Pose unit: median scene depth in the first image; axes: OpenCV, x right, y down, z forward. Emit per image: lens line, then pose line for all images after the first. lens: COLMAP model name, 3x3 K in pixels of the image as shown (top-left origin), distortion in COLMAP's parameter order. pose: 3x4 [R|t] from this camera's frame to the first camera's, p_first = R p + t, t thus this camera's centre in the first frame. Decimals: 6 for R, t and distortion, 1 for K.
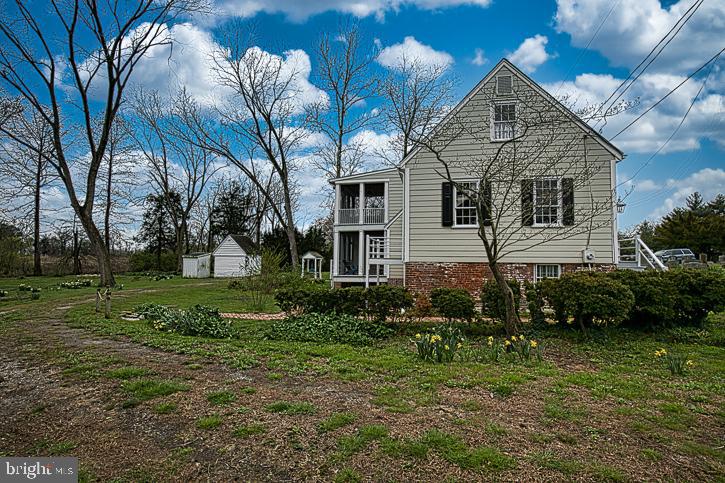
lens RADIAL K [[333.1, 0, 363.2], [0, 333.1, 244.5], [0, 0, 1]] dist [-0.037979, 0.007716]
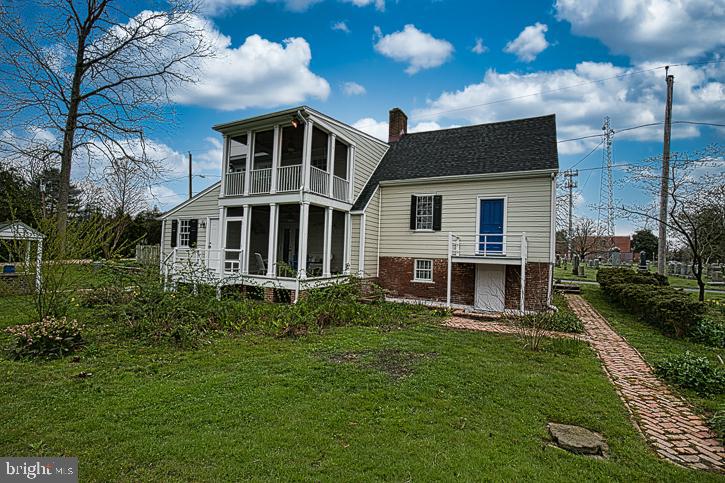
lens RADIAL K [[333.5, 0, 361.6], [0, 333.5, 257.1], [0, 0, 1]] dist [-0.034650, 0.000178]
pose [[0.277192, -0.002009, 0.960812, -0.345626], [-0.079433, 0.996527, 0.025000, 0.018340], [-0.957525, -0.083250, 0.276070, 0.425381]]
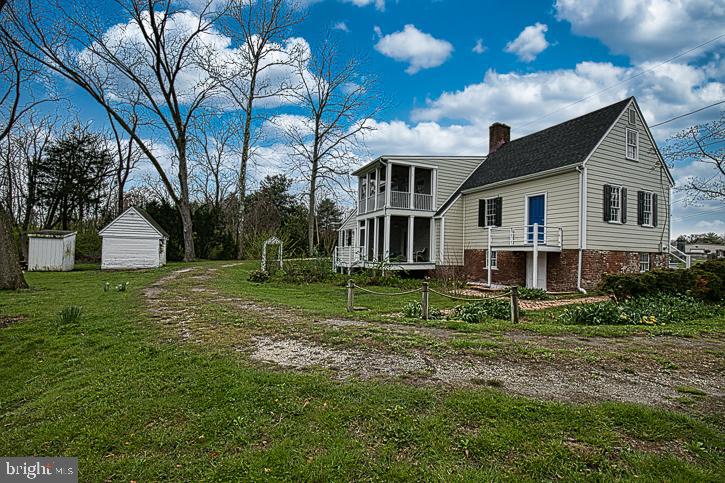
lens RADIAL K [[333.5, 0, 361.6], [0, 333.5, 257.1], [0, 0, 1]] dist [-0.034650, 0.000178]
pose [[0.825144, 0.003744, 0.564909, -0.374833], [-0.042756, 0.997524, 0.055841, 0.015819], [-0.563301, -0.070230, 0.823261, 0.159868]]
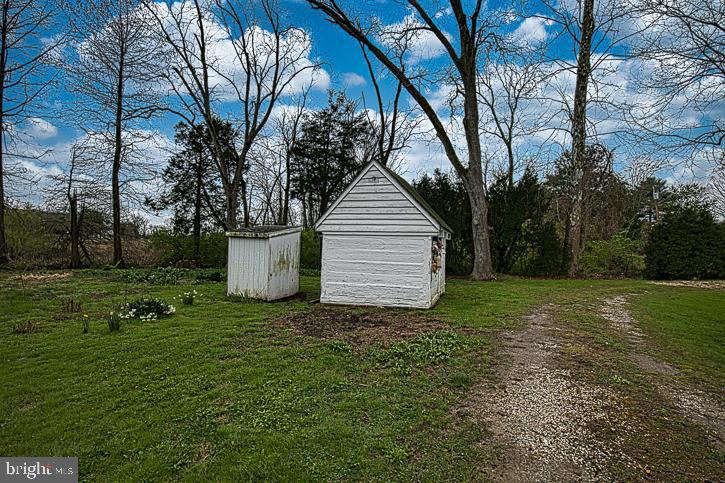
lens RADIAL K [[333.1, 0, 363.2], [0, 333.1, 244.5], [0, 0, 1]] dist [-0.037979, 0.007716]
pose [[0.987451, 0.017817, -0.156916, -0.348612], [-0.011962, 0.999199, 0.038177, 0.031250], [0.157471, -0.035821, 0.986874, 0.673093]]
